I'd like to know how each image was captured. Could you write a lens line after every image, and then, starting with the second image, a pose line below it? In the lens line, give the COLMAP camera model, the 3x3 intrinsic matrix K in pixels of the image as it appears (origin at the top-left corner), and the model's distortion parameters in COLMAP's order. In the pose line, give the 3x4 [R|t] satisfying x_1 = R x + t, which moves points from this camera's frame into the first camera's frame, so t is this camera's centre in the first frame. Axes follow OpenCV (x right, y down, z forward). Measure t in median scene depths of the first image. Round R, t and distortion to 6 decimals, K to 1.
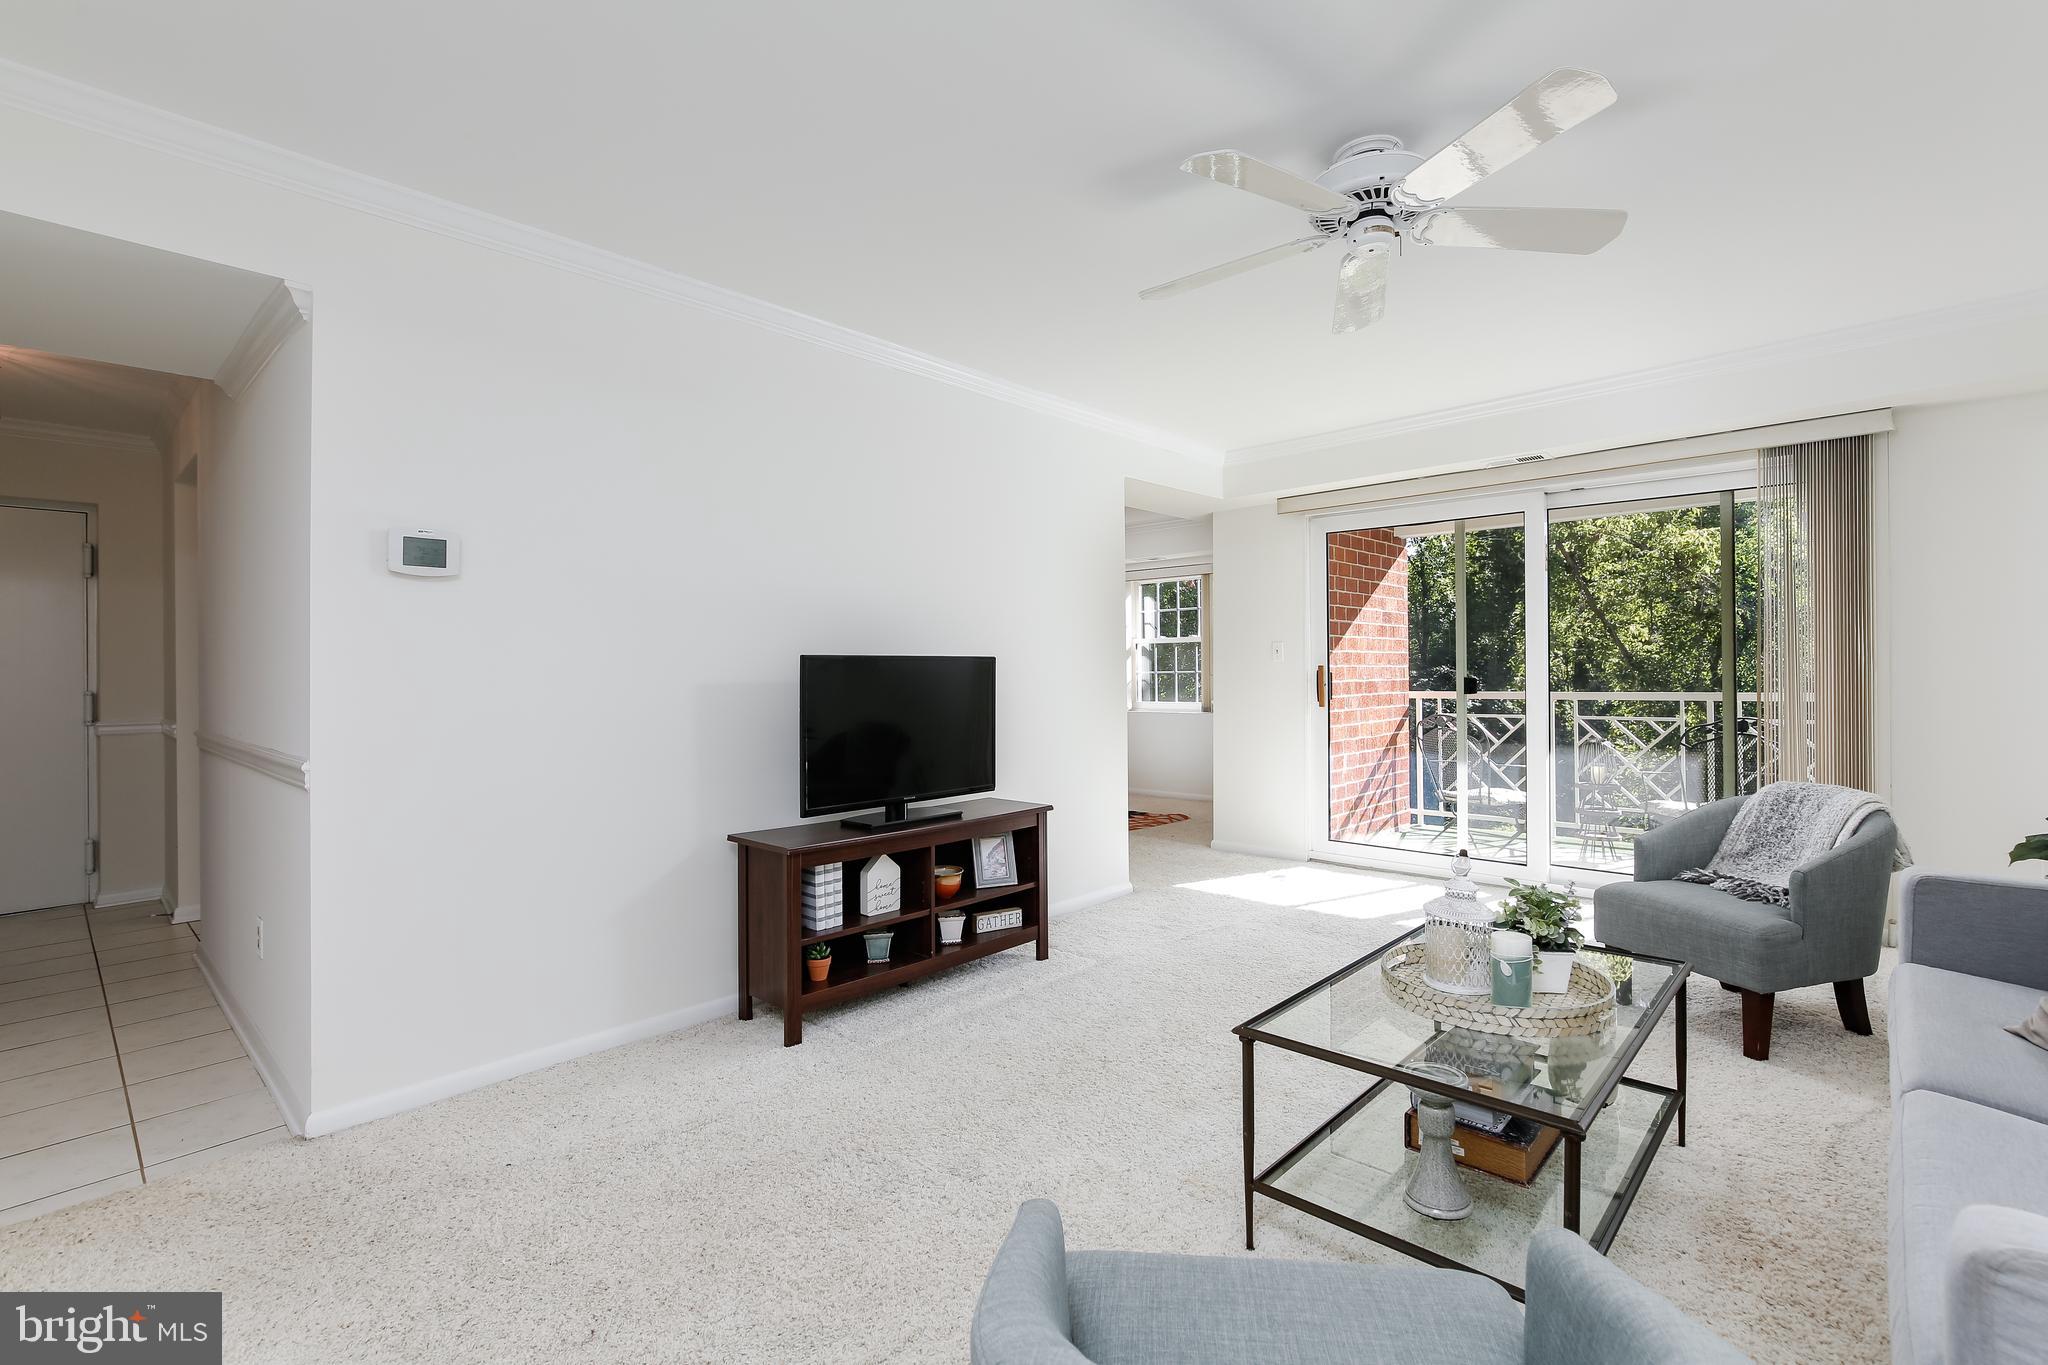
lens RADIAL K [[943.2, 0, 1036.3], [0, 943.2, 672.7], [0, 0, 1]] dist [-0.003942, 0.002766]
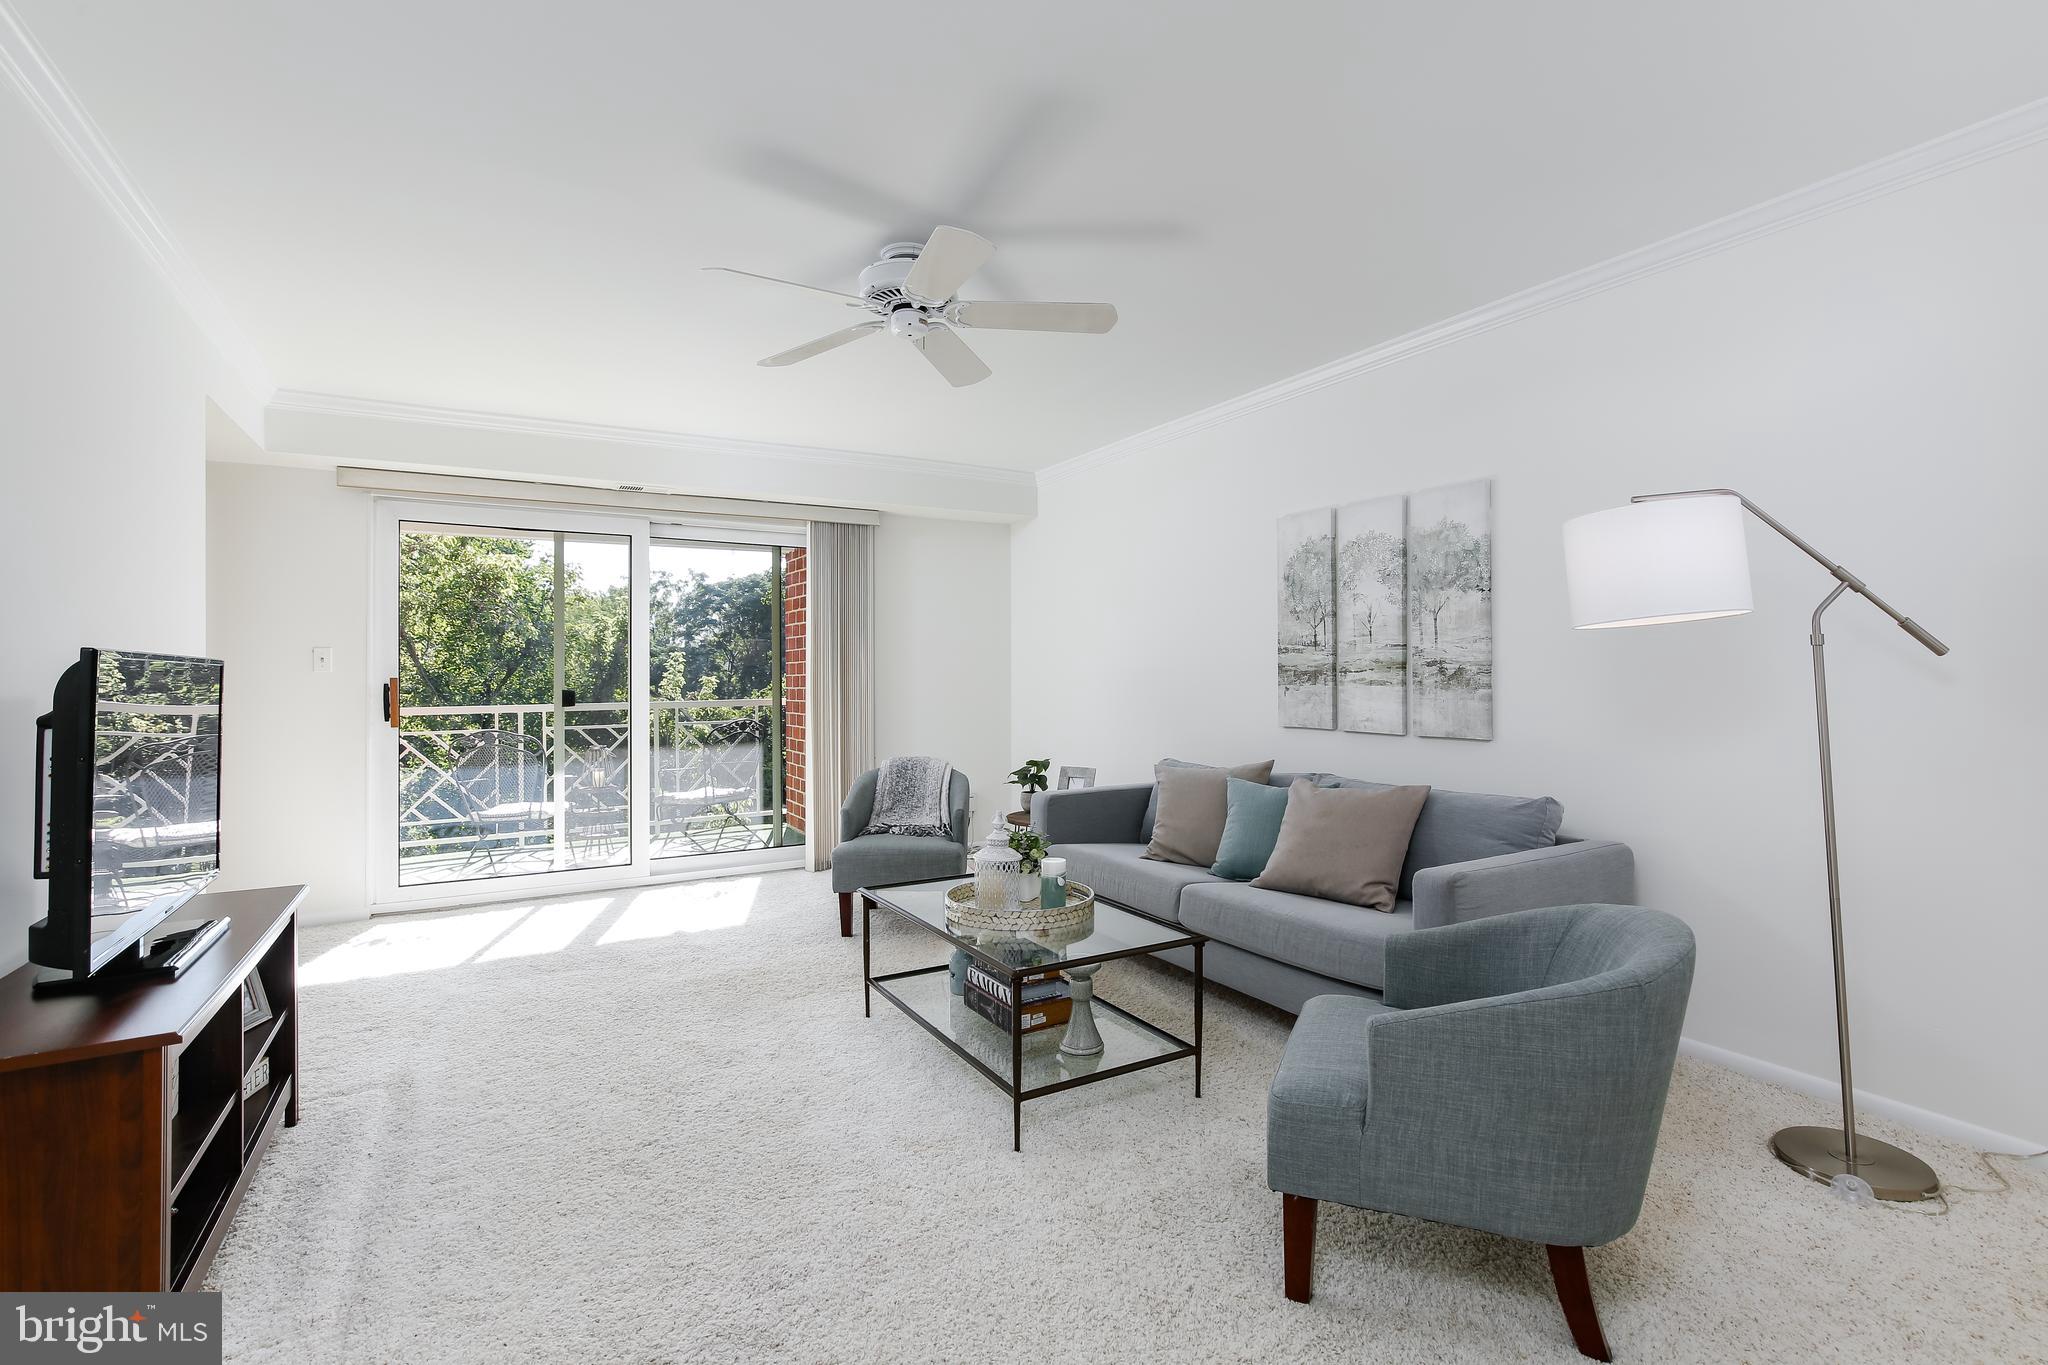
lens RADIAL K [[943.2, 0, 1026.9], [0, 943.2, 671.9], [0, 0, 1]] dist [-0.003942, 0.002766]
pose [[0.308441, 0.008177, 0.951208, -0.312097], [0.007969, 0.999906, -0.011180, 0.000560], [-0.951210, 0.011029, 0.308347, 0.205103]]
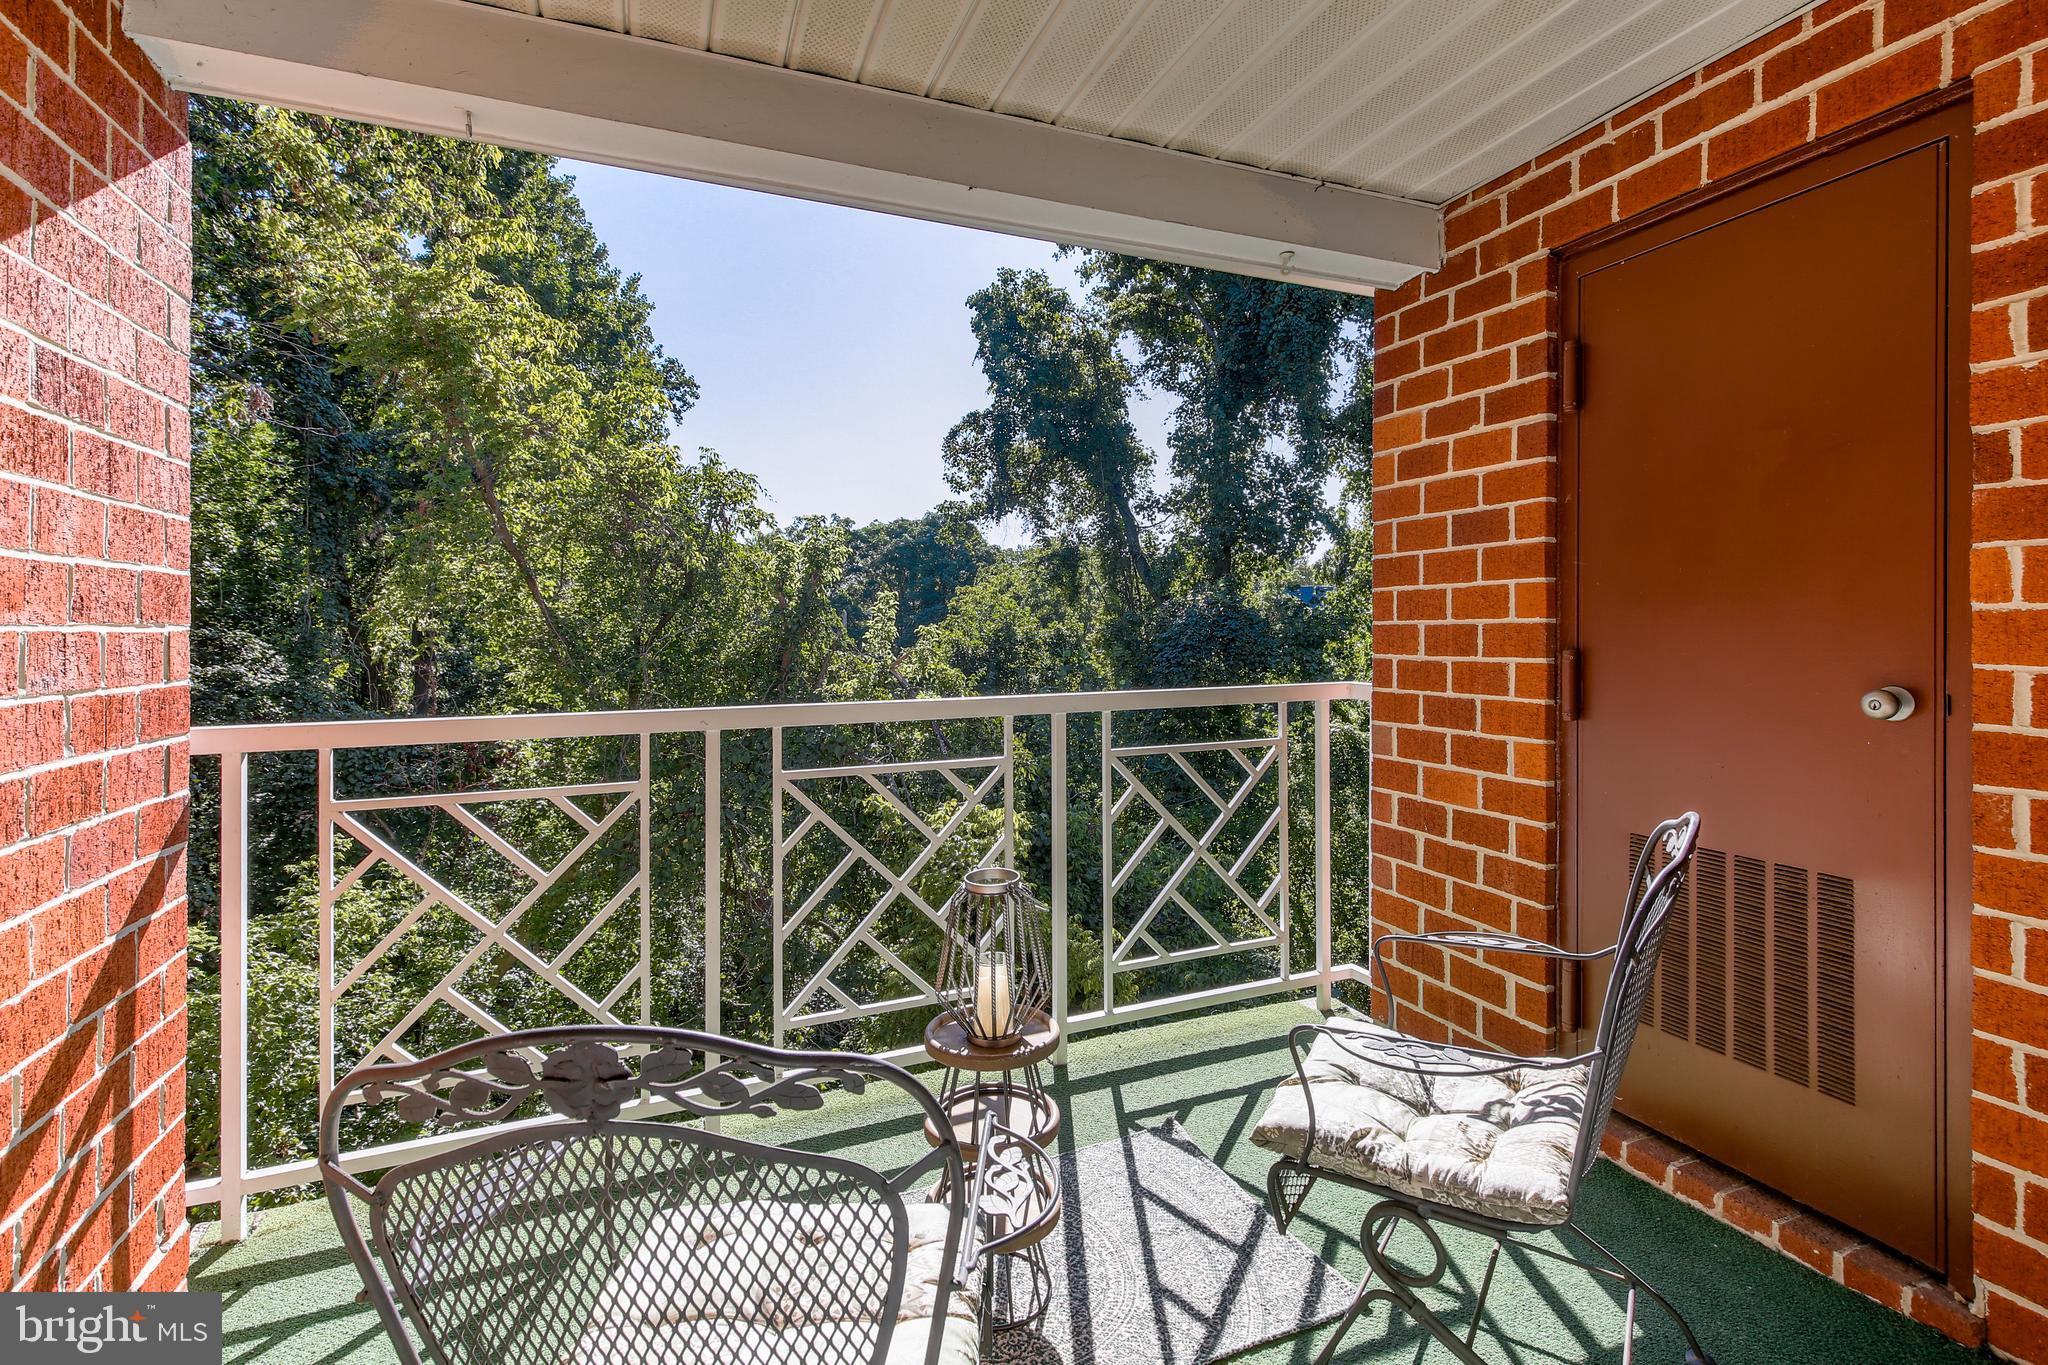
lens RADIAL K [[943.2, 0, 1033.9], [0, 943.2, 623.0], [0, 0, 1]] dist [-0.003942, 0.002766]
pose [[0.423850, 0.009095, 0.905687, 0.353355], [0.002800, 0.999932, -0.011352, -0.007731], [-0.905728, 0.007348, 0.423796, 0.925207]]
